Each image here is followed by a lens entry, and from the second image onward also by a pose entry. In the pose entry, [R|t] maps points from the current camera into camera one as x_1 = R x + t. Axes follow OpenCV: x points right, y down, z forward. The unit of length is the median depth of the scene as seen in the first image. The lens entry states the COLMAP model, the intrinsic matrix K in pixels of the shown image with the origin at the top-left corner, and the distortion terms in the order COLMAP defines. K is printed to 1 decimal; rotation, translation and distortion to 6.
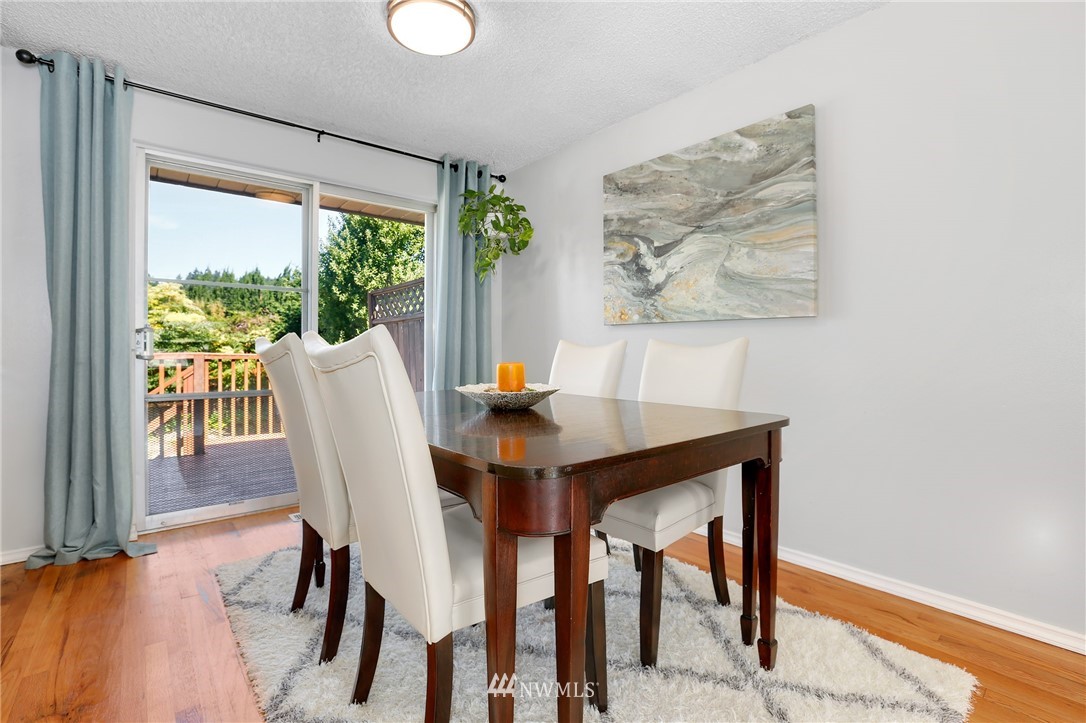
lens RADIAL K [[494.4, 0, 548.2], [0, 494.4, 358.6], [0, 0, 1]] dist [-0.051992, 0.005185]
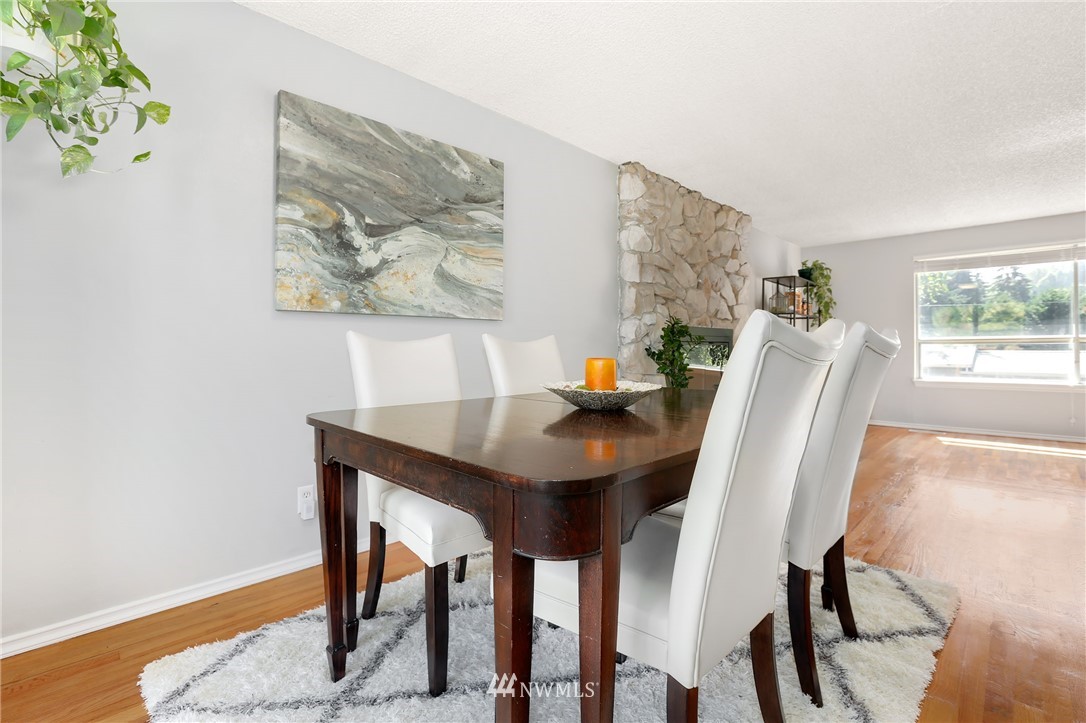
lens RADIAL K [[494.4, 0, 552.2], [0, 494.4, 354.1], [0, 0, 1]] dist [-0.051992, 0.005185]
pose [[-0.079530, -0.013238, 0.996745, -0.638362], [0.026399, 0.999533, 0.015381, -0.008482], [-0.996483, 0.027537, -0.079144, 0.751979]]
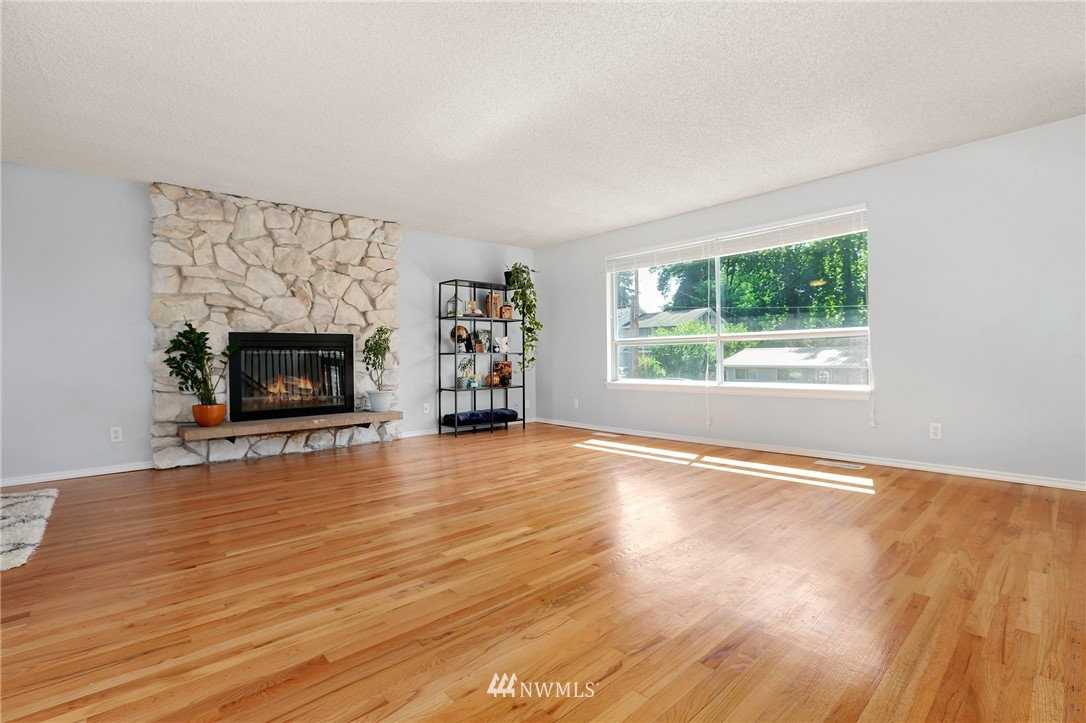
lens RADIAL K [[494.4, 0, 546.9], [0, 494.4, 361.9], [0, 0, 1]] dist [-0.051992, 0.005185]
pose [[-0.023117, -0.015519, 0.999612, -0.777336], [0.038978, 0.999105, 0.016413, 0.049338], [-0.998973, 0.039342, -0.022491, -0.716230]]
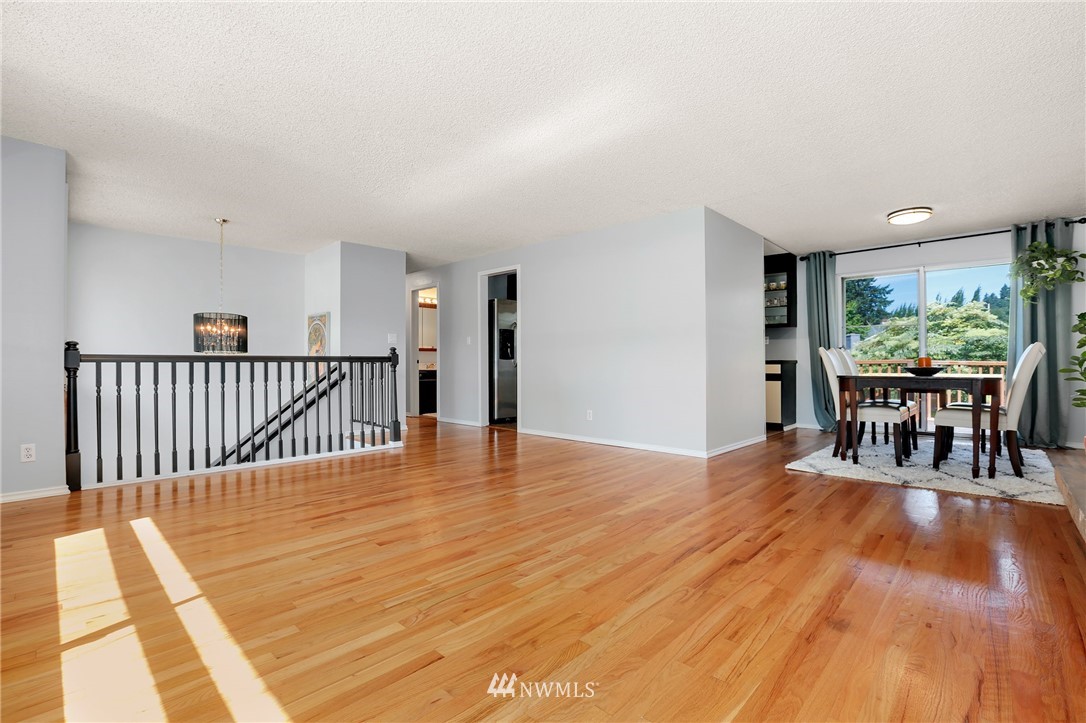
lens RADIAL K [[494.4, 0, 542.1], [0, 494.4, 354.0], [0, 0, 1]] dist [-0.051992, 0.005185]
pose [[0.096613, -0.018810, -0.995144, 1.407013], [-0.021815, 0.999541, -0.021011, 0.058854], [0.995083, 0.023739, 0.096158, -0.756599]]
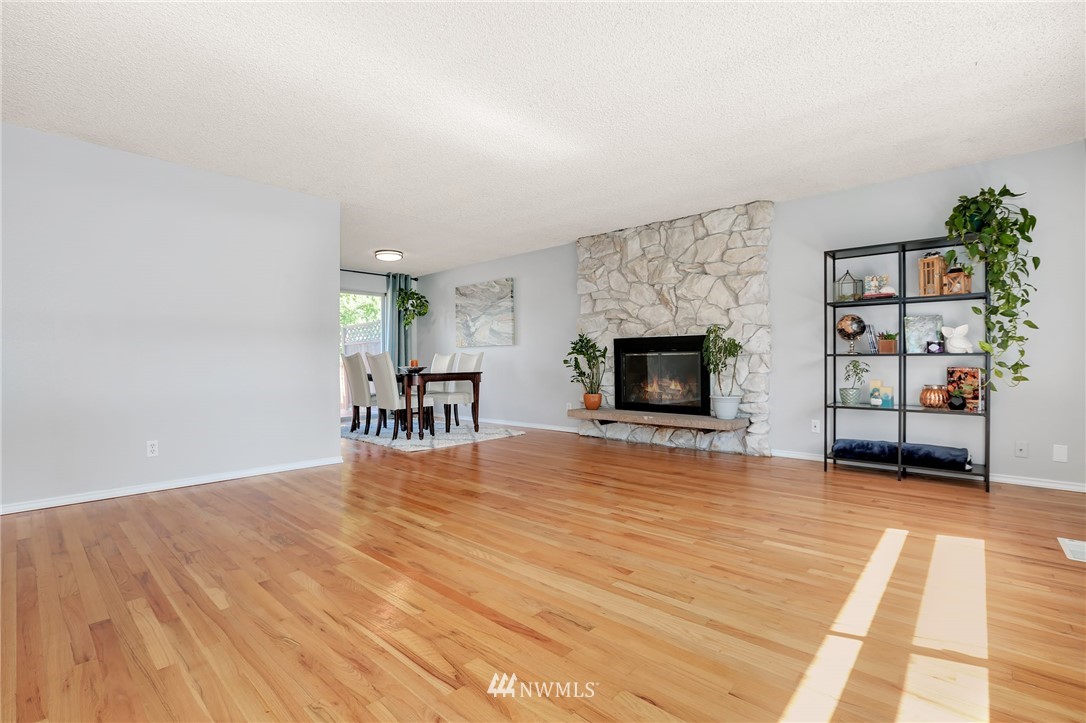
lens RADIAL K [[494.4, 0, 541.8], [0, 494.4, 361.7], [0, 0, 1]] dist [-0.051992, 0.005185]
pose [[0.992201, -0.008678, 0.124344, 0.257279], [0.011604, 0.999672, -0.022828, 0.077026], [-0.124105, 0.024093, 0.991977, -1.713471]]
